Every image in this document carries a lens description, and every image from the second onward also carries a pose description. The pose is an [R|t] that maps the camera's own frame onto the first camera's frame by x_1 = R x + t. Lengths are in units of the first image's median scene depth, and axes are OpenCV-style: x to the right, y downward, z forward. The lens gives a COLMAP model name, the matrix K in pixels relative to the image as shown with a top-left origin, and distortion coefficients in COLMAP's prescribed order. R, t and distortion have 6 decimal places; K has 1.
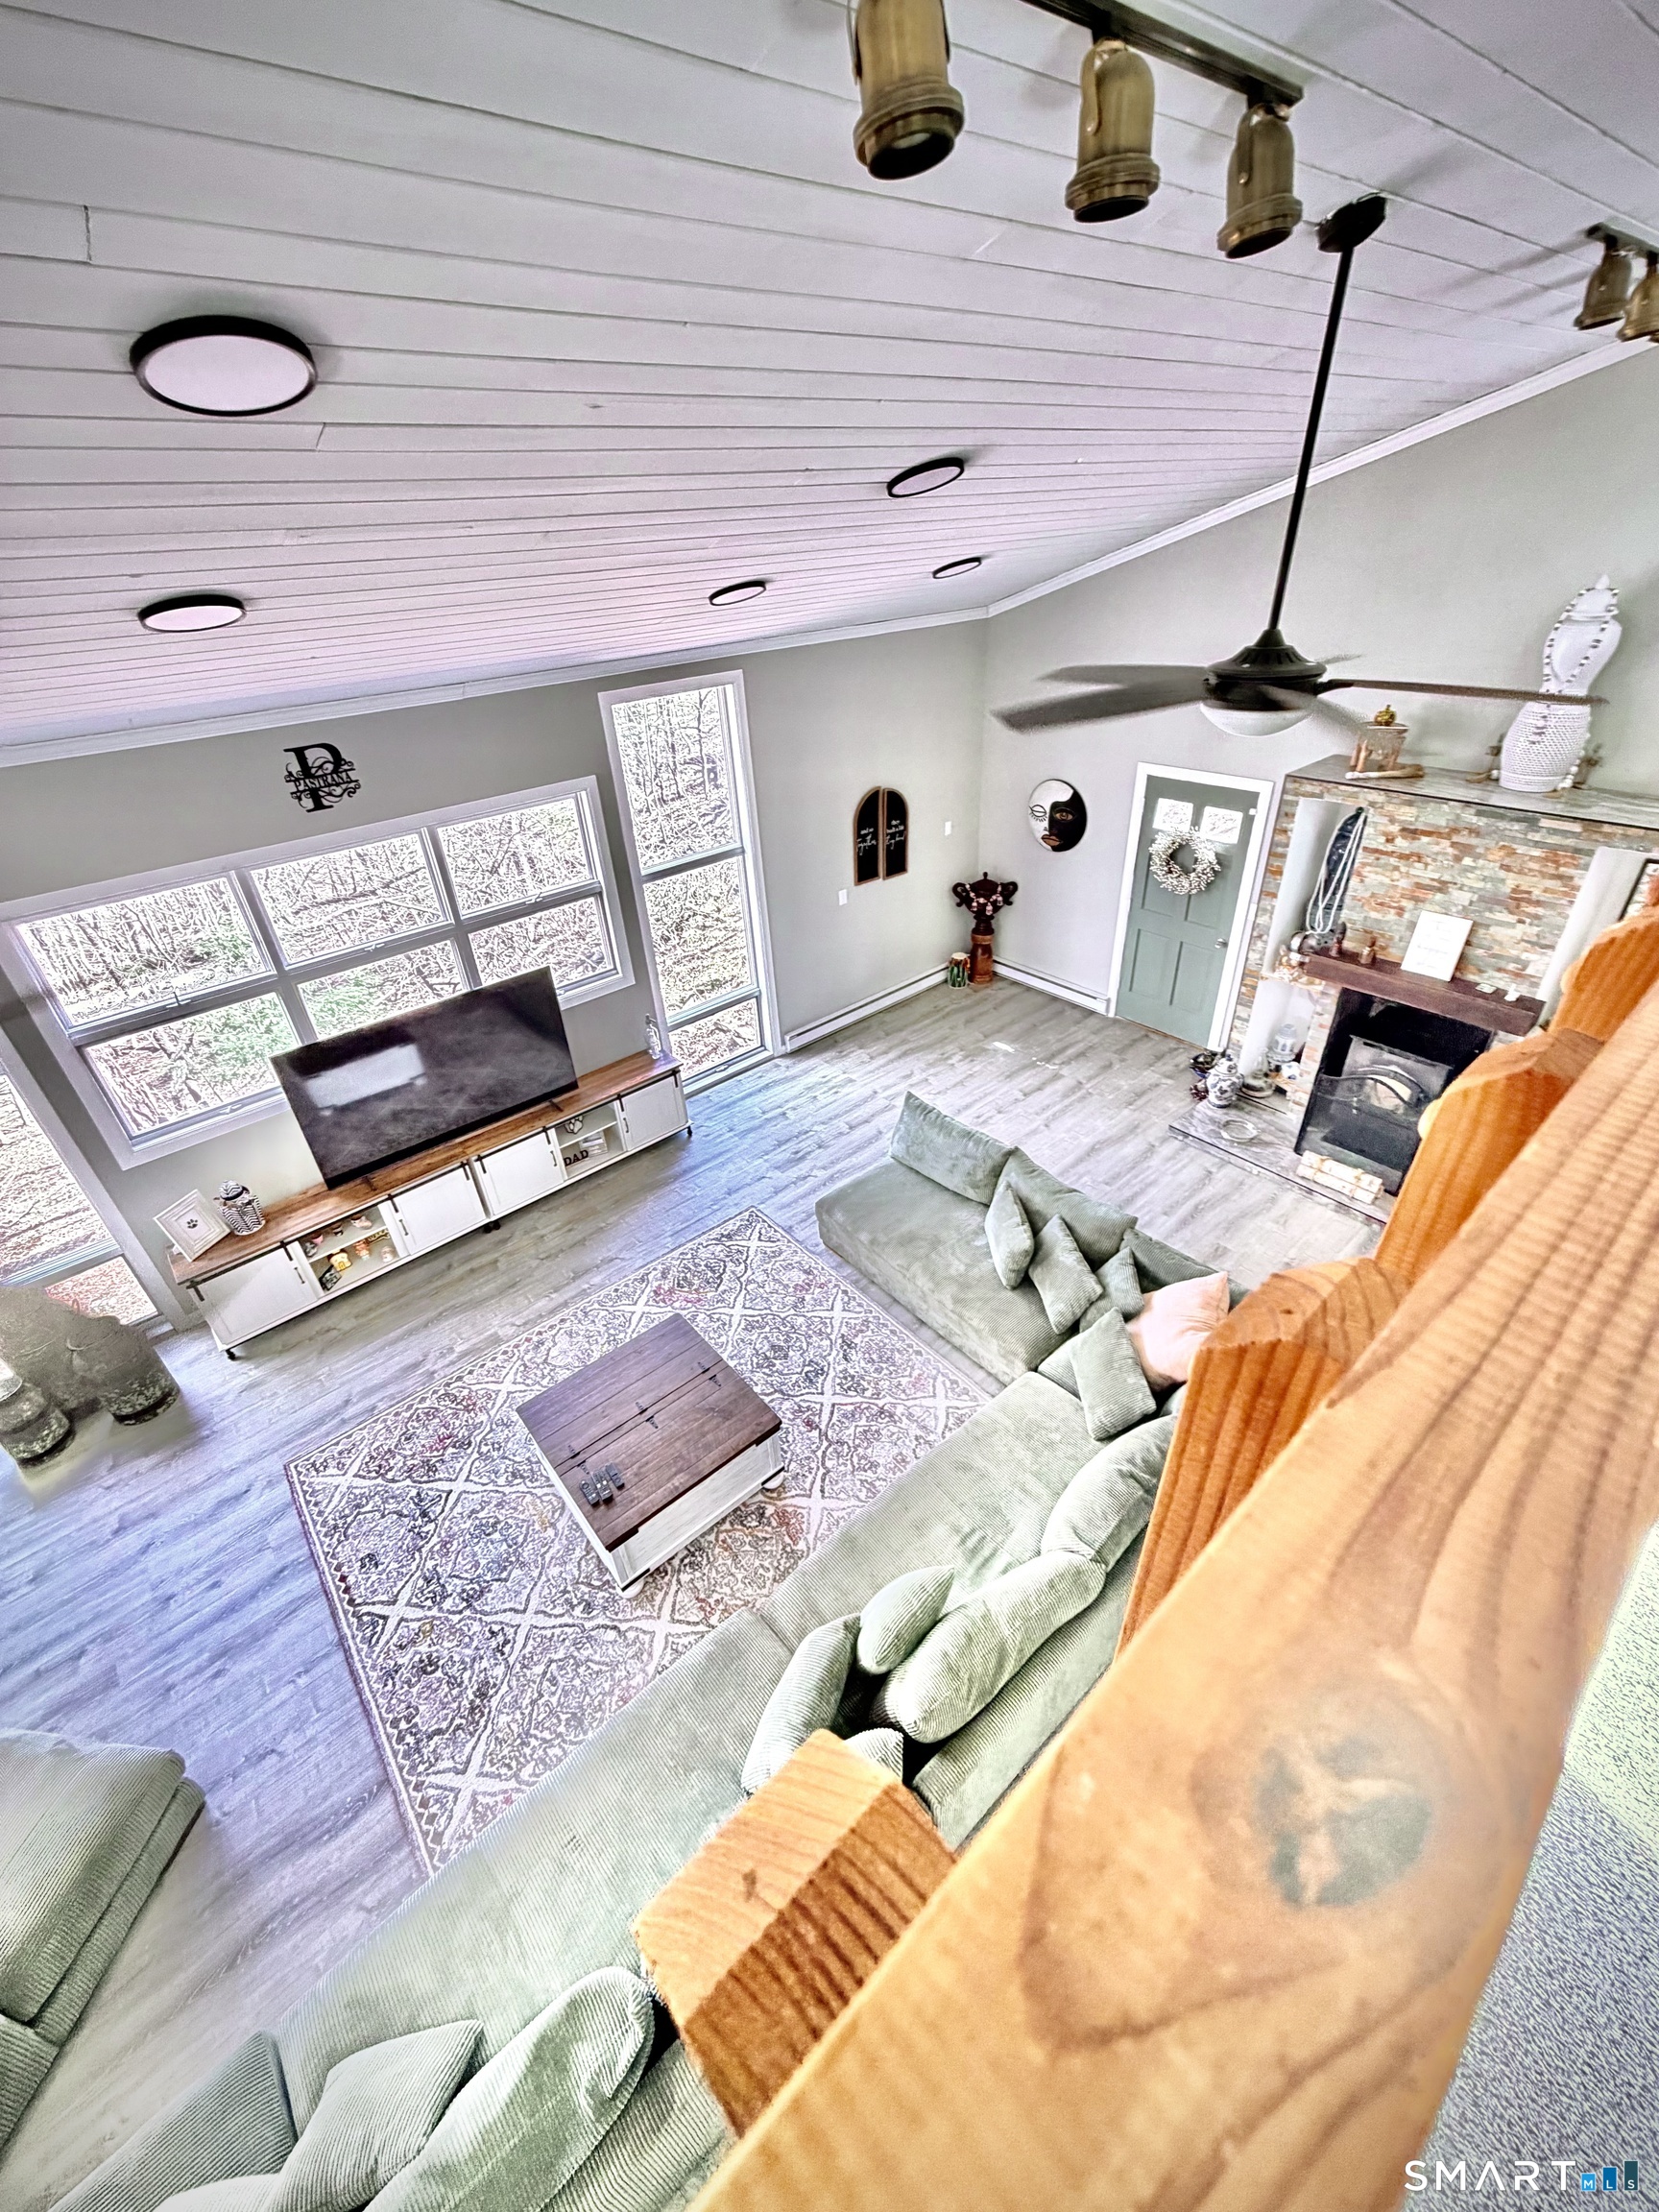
lens RADIAL K [[878.4, 0, 829.5], [0, 878.4, 1106.0], [0, 0, 1]] dist [0.003880, 0.000069]
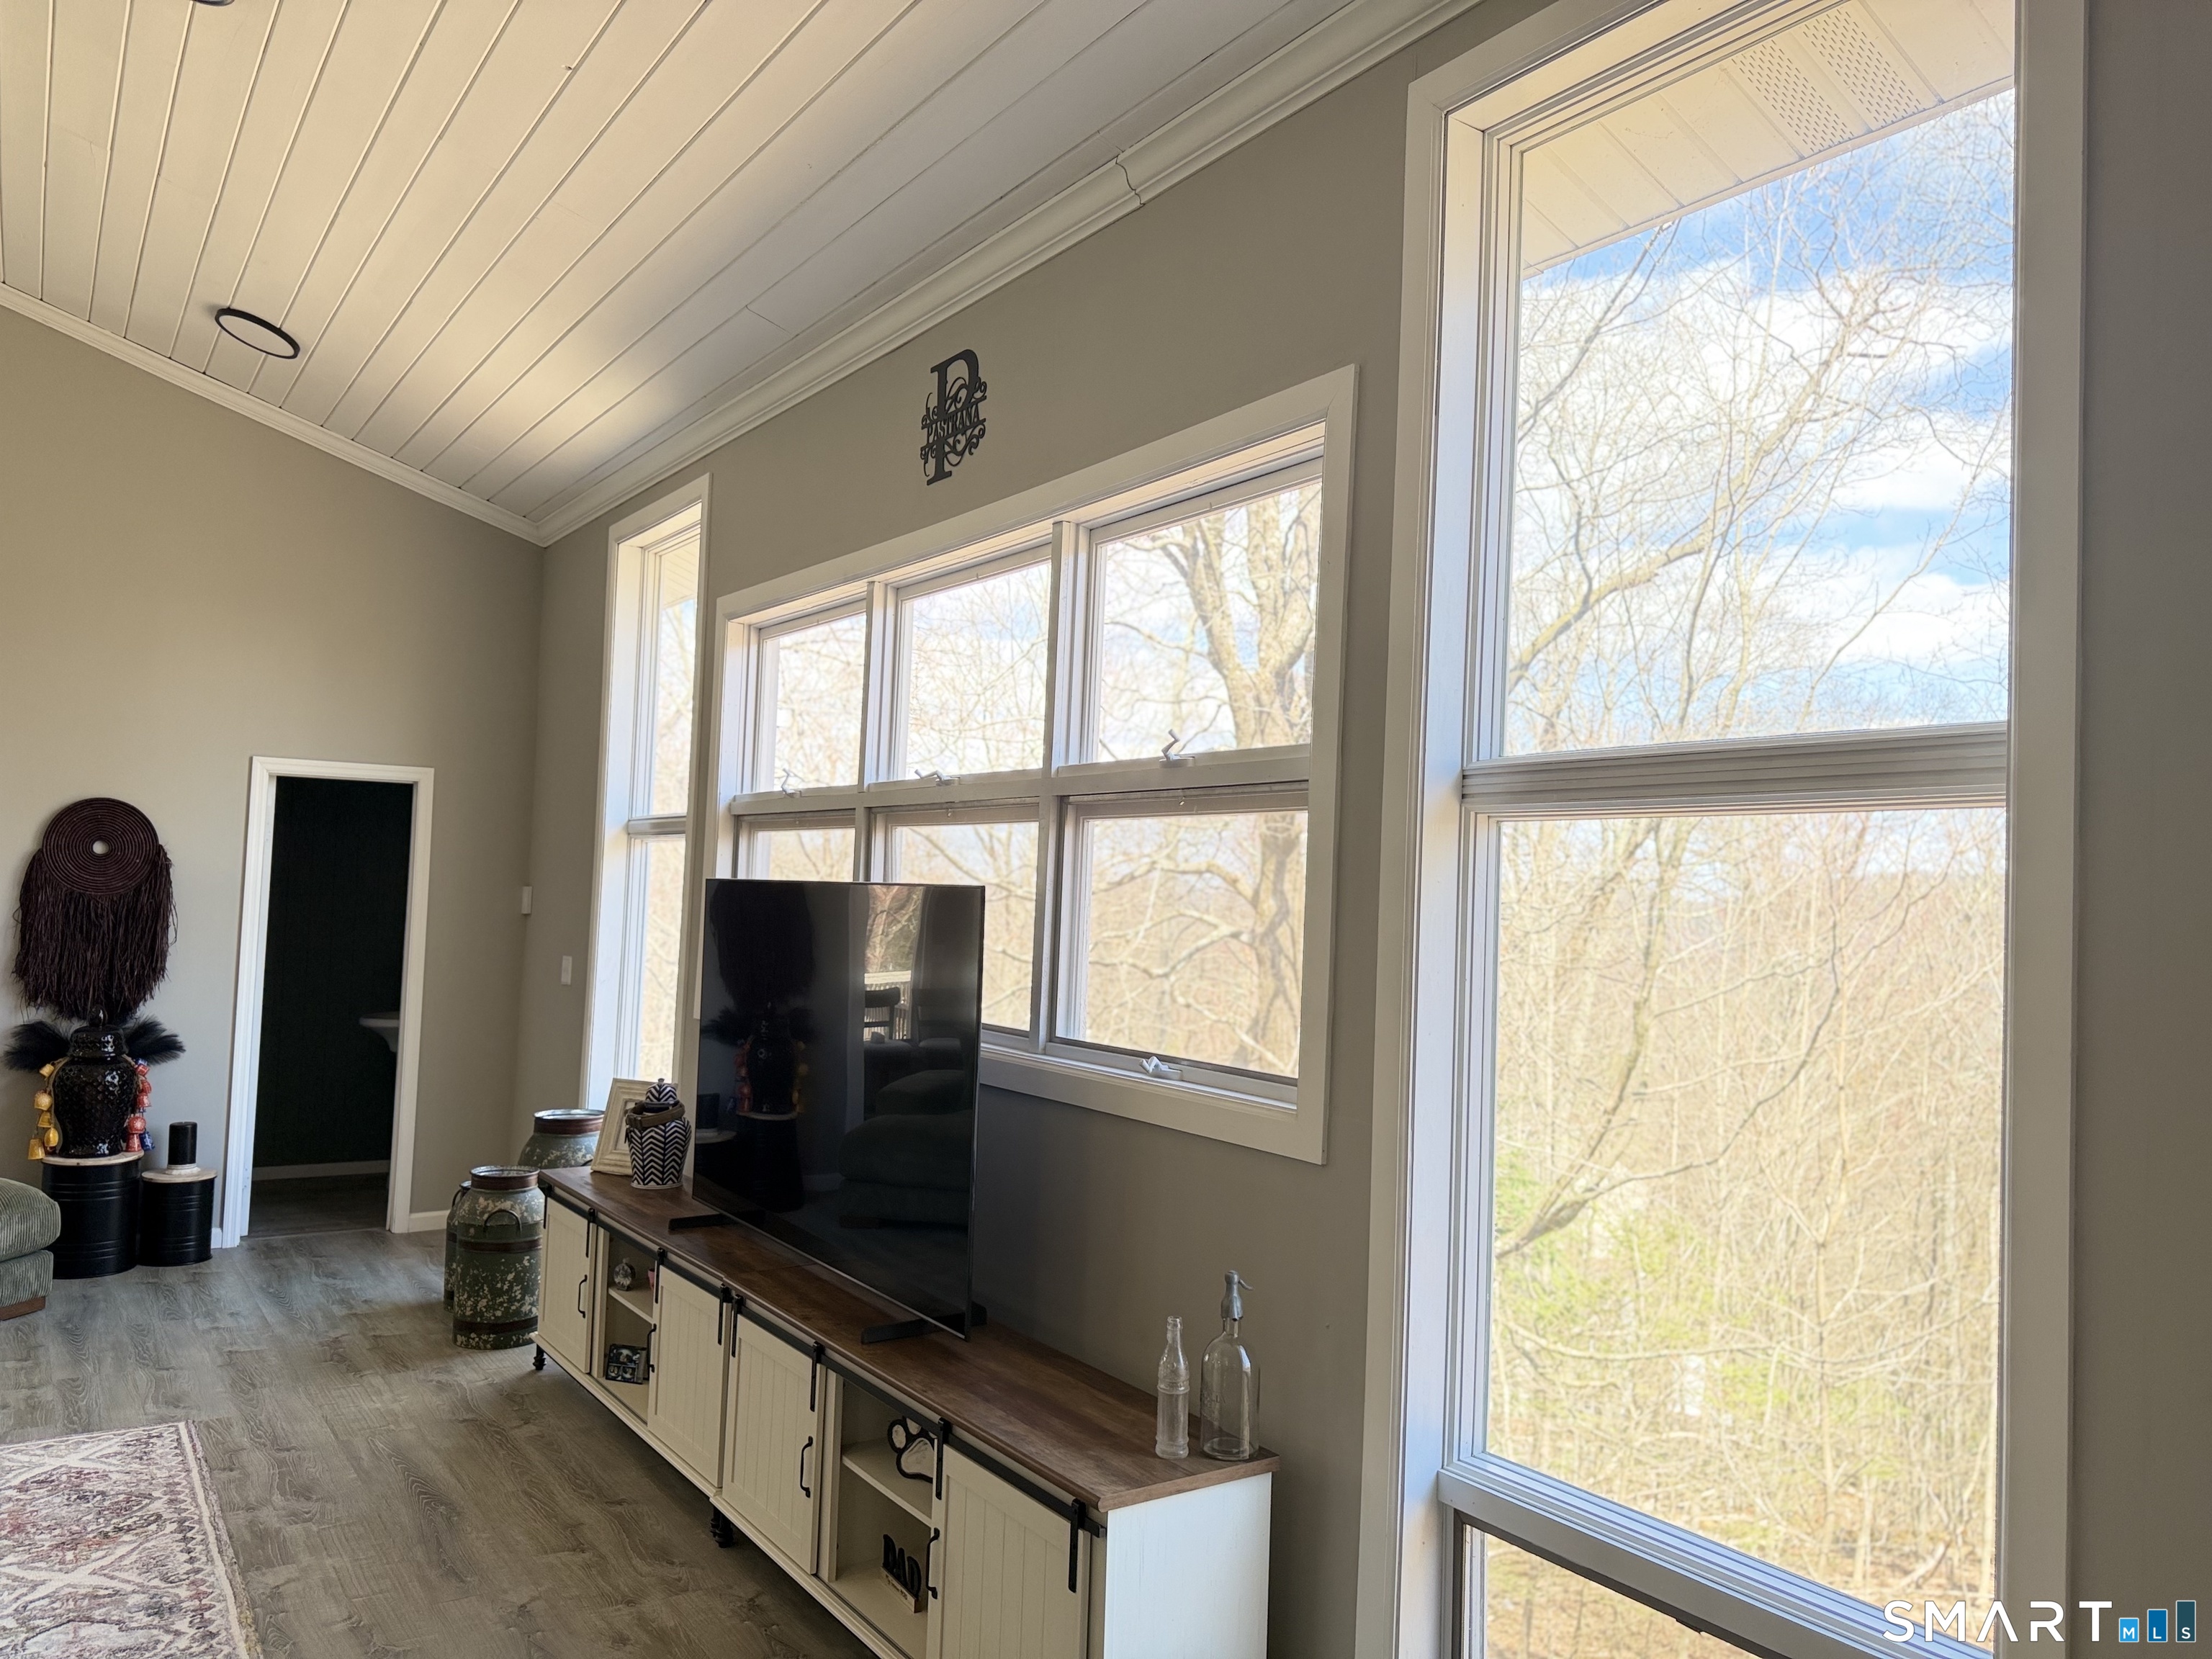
lens RADIAL K [[1611.2, 0, 1106.0], [0, 1611.2, 829.5], [0, 0, 1]] dist [-0.003249, -0.000453]
pose [[-0.112432, 0.025645, -0.993328, 0.293134], [-0.546224, 0.833482, 0.083343, -0.290631], [0.830059, 0.551950, -0.079703, 1.213678]]
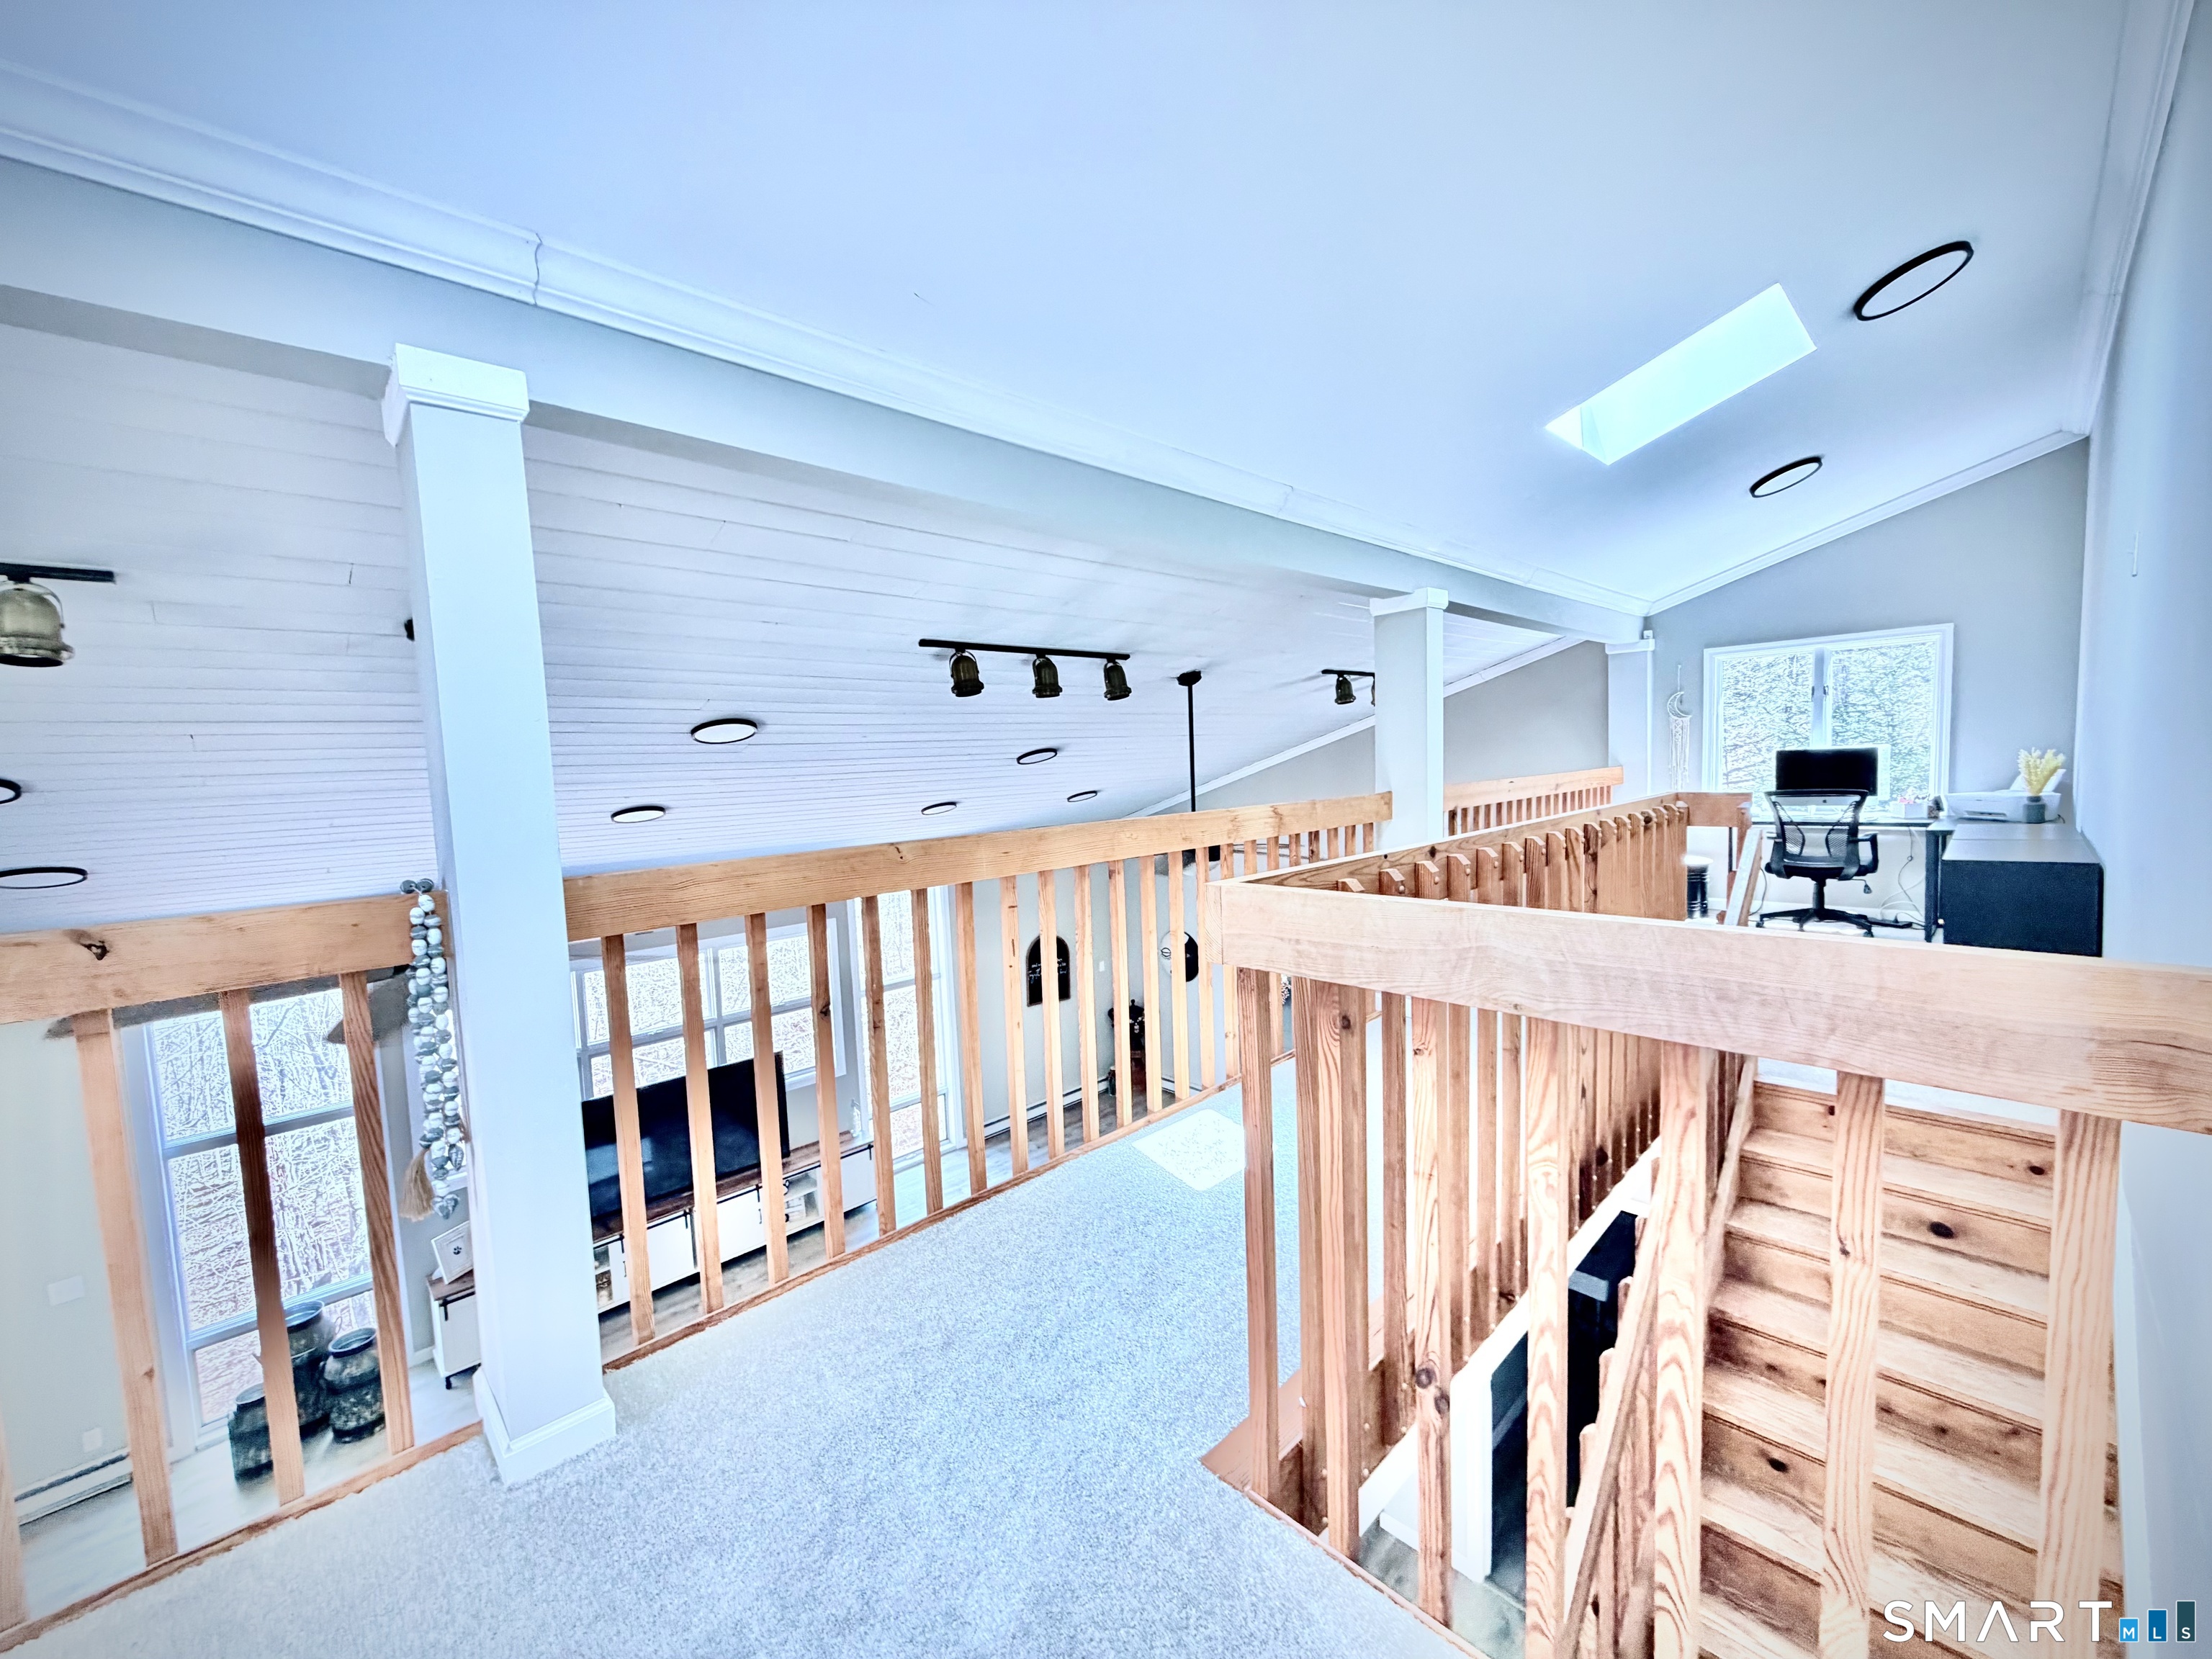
lens RADIAL K [[878.4, 0, 1106.0], [0, 878.4, 829.5], [0, 0, 1]] dist [0.003880, 0.000069]
pose [[0.998041, 0.004750, 0.062381, 0.092913], [0.026039, 0.875099, -0.483243, 0.229299], [-0.056885, 0.483921, 0.873261, -0.389894]]
